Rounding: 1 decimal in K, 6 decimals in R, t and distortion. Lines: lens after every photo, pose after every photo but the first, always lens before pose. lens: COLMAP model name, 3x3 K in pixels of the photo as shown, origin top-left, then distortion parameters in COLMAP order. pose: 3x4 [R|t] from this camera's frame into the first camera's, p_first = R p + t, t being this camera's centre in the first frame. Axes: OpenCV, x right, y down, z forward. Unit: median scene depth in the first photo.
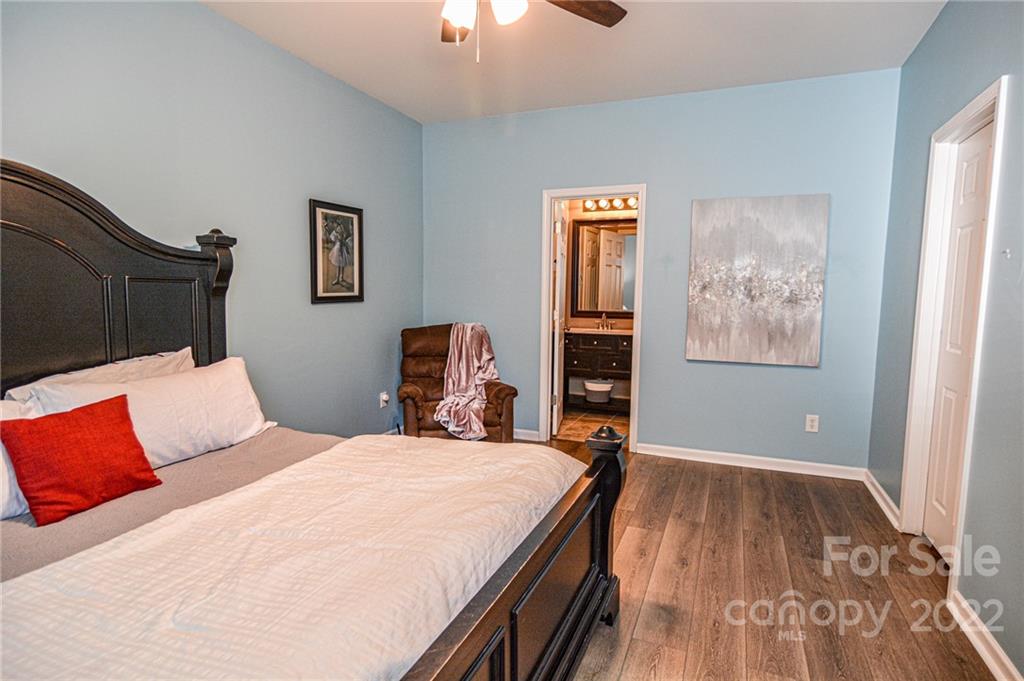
lens RADIAL K [[547.7, 0, 511.9], [0, 547.7, 339.0], [0, 0, 1]] dist [0.006907, -0.006567]
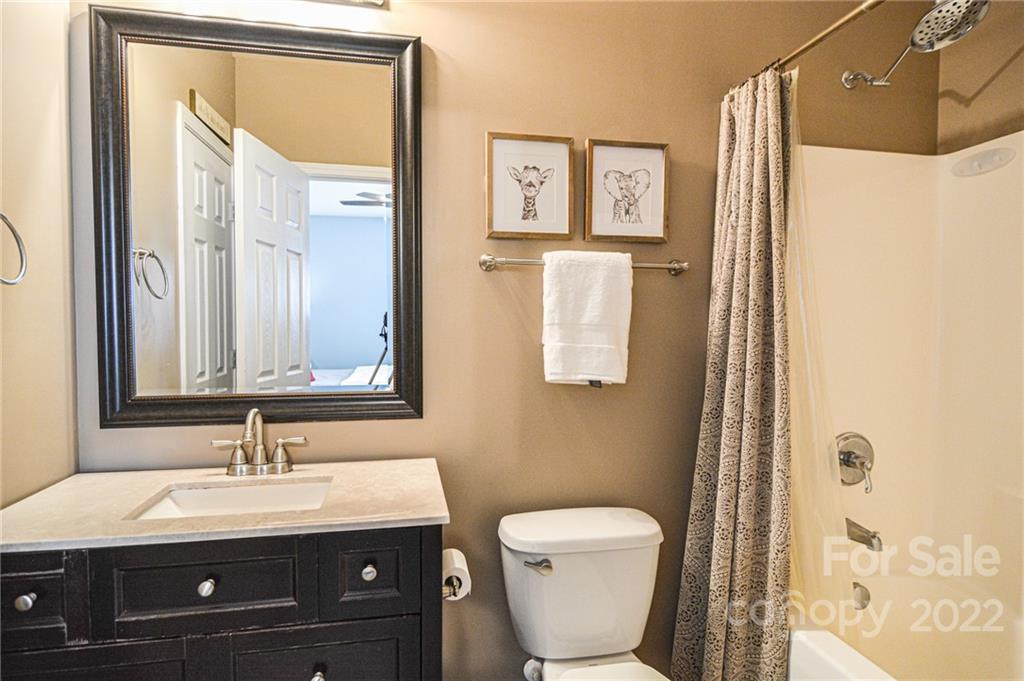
lens RADIAL K [[547.7, 0, 511.1], [0, 547.7, 343.0], [0, 0, 1]] dist [0.006907, -0.006567]
pose [[0.835486, -0.025646, 0.548912, 0.124073], [0.059351, 0.997278, -0.043742, -0.058113], [-0.546297, 0.069124, 0.834735, 0.691672]]
